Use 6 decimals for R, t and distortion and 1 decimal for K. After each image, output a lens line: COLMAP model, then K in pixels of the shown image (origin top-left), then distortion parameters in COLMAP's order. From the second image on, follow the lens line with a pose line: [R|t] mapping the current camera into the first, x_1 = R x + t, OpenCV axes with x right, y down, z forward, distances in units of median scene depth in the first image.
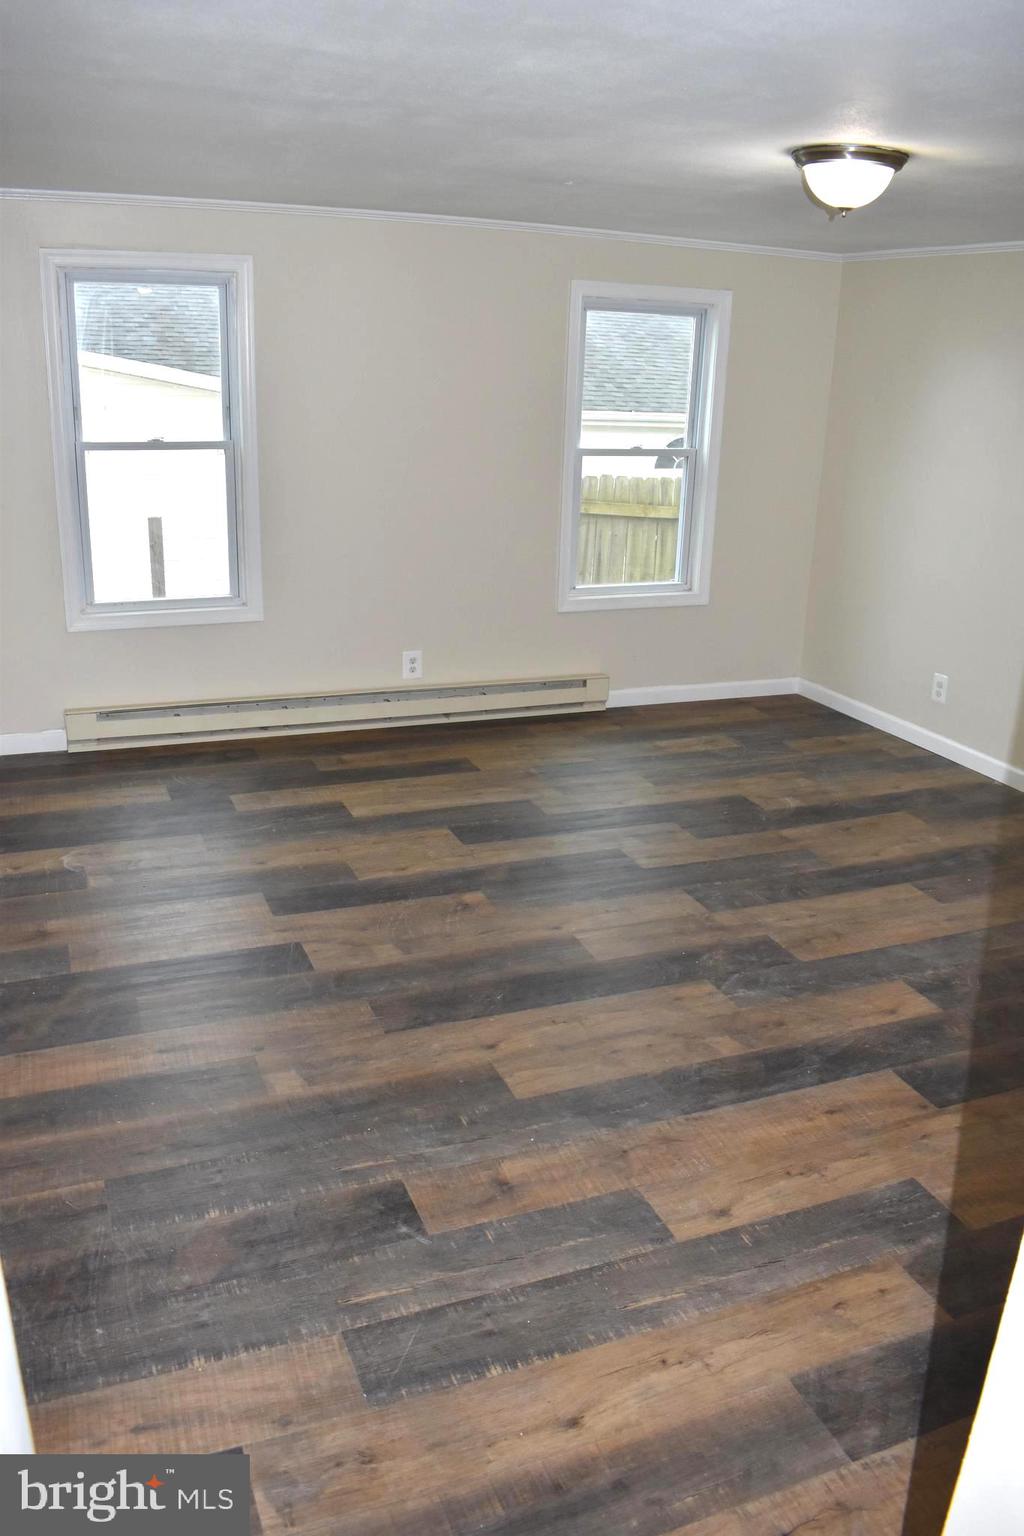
lens RADIAL K [[1202.4, 0, 510.8], [0, 1202.4, 782.2], [0, 0, 1]] dist [-0.091283, 0.008740]
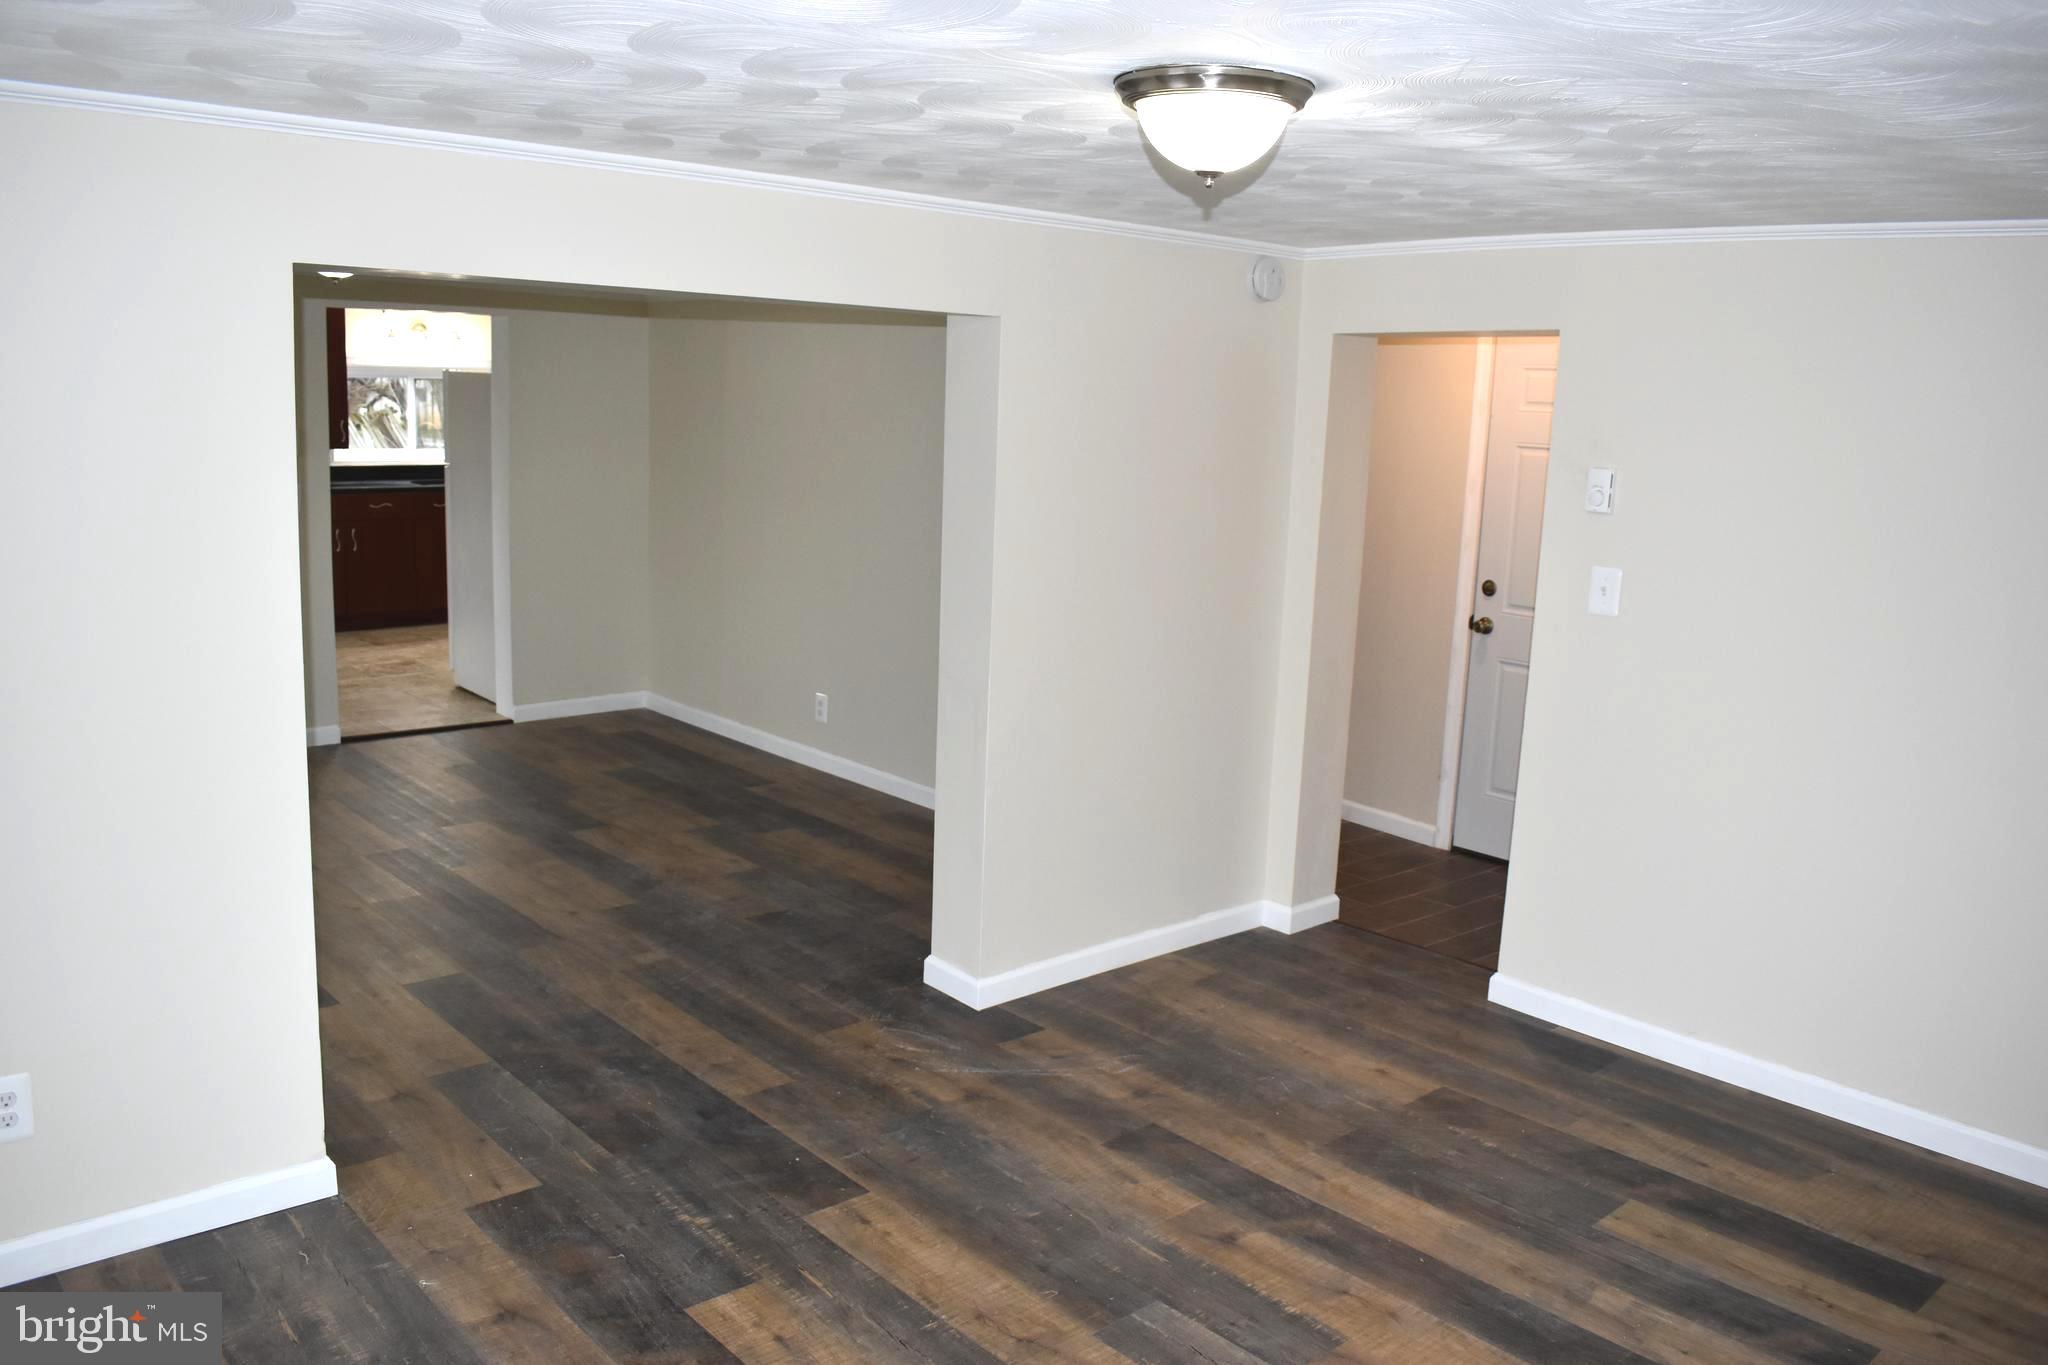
lens RADIAL K [[1603.2, 0, 1024.0], [0, 1603.2, 682.5], [0, 0, 1]] dist [-0.091283, 0.008740]
pose [[-0.338171, -0.216587, 0.915822, -1.518744], [0.266076, 0.911445, 0.313801, -0.374201], [-0.902687, 0.349797, -0.250596, 0.794514]]
